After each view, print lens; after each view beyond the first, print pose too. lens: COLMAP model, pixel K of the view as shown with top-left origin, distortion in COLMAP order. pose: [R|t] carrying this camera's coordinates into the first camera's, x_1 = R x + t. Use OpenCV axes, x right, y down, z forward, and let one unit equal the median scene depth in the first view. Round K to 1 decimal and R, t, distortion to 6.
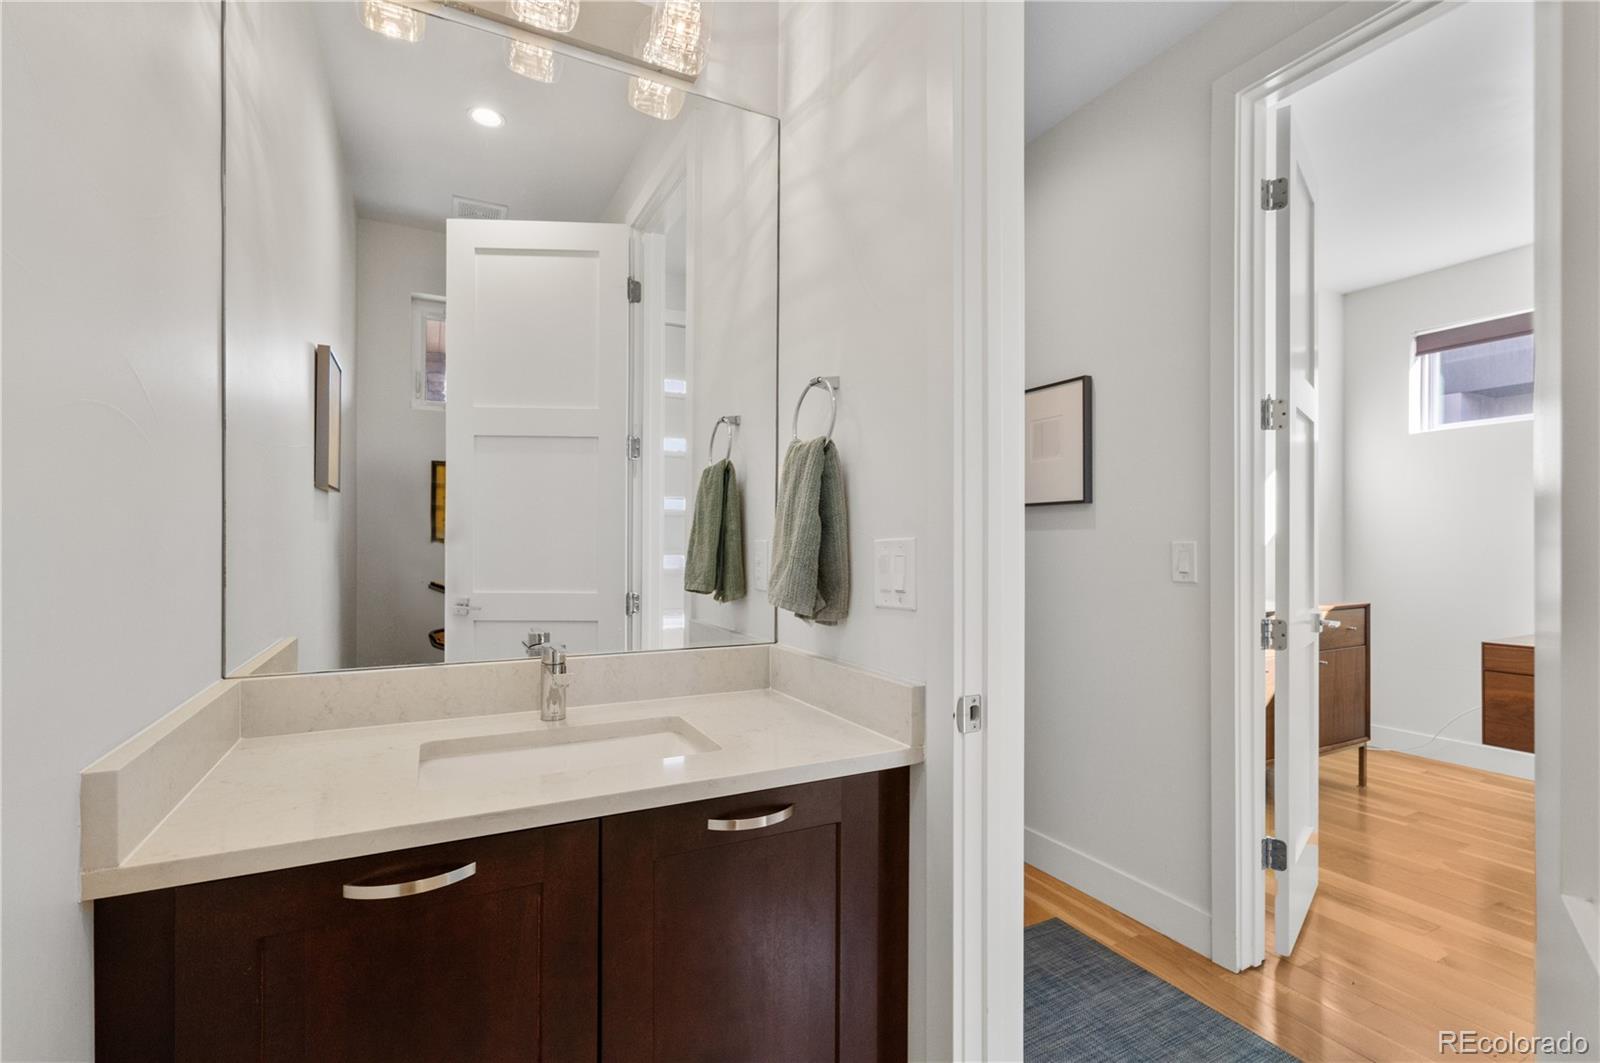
lens RADIAL K [[722.4, 0, 800.0], [0, 722.4, 538.3], [0, 0, 1]] dist [-0.003518, 0.001634]
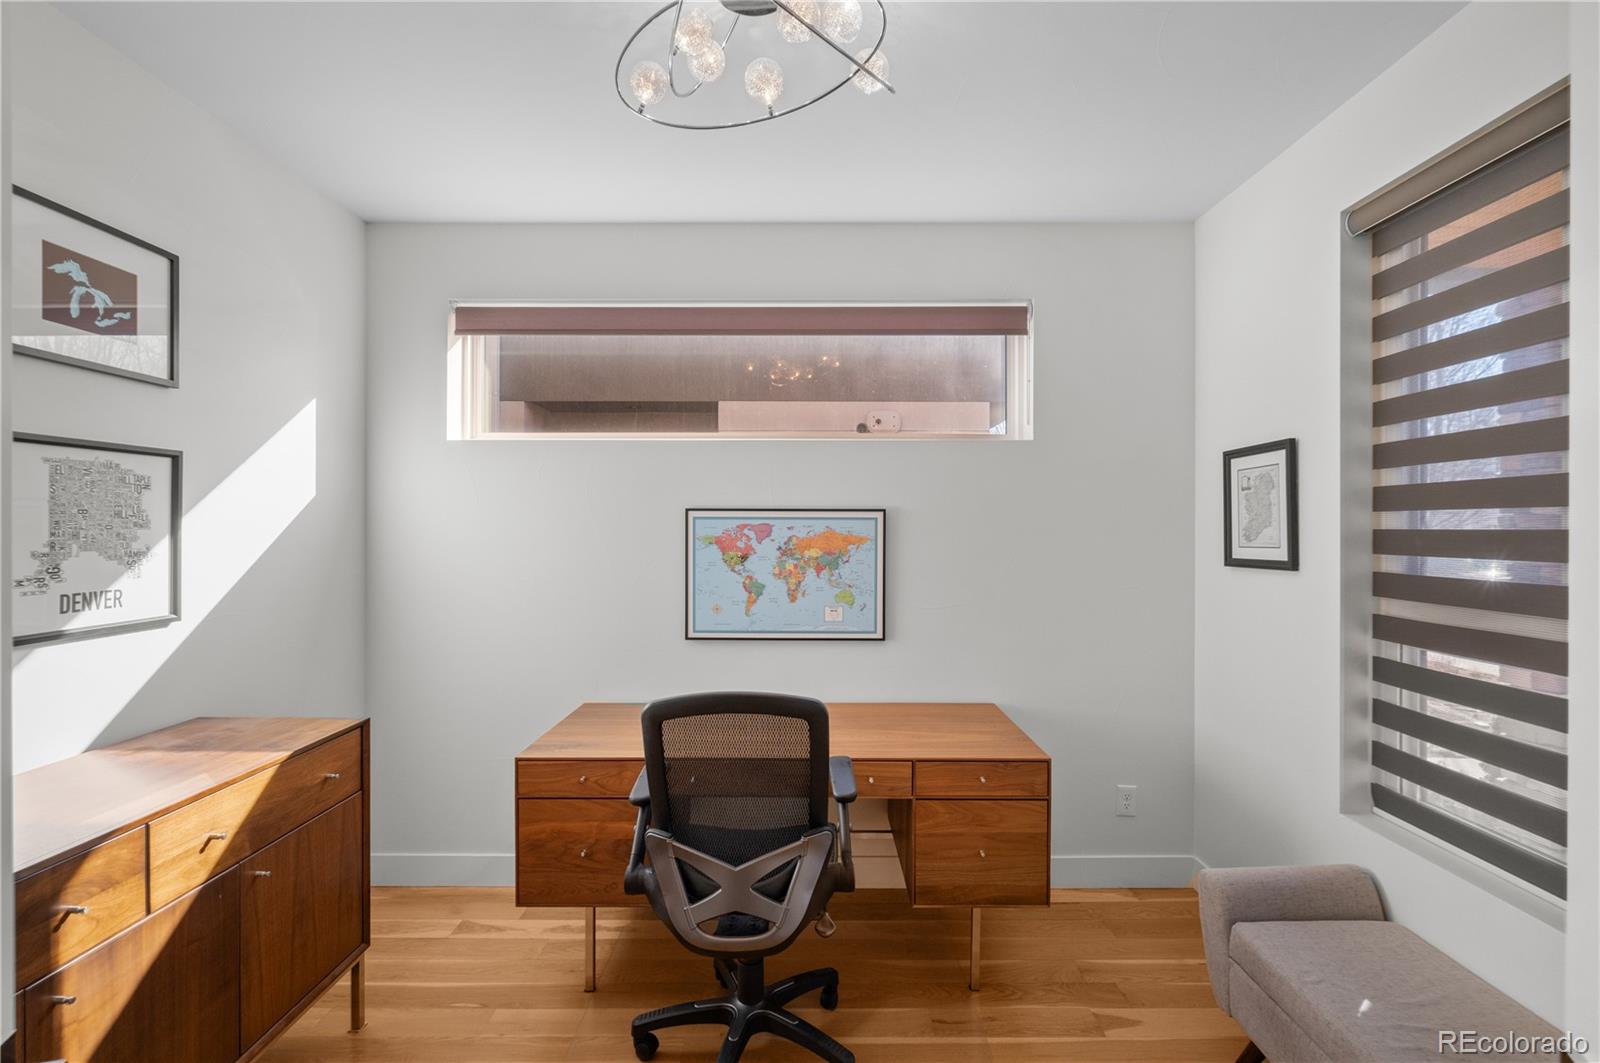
lens RADIAL K [[722.4, 0, 802.9], [0, 722.4, 527.3], [0, 0, 1]] dist [-0.003518, 0.001634]
pose [[0.464503, -0.001956, 0.885570, 0.428403], [-0.000314, 0.999997, 0.002373, -0.068811], [-0.885572, -0.001380, 0.464501, 0.405229]]
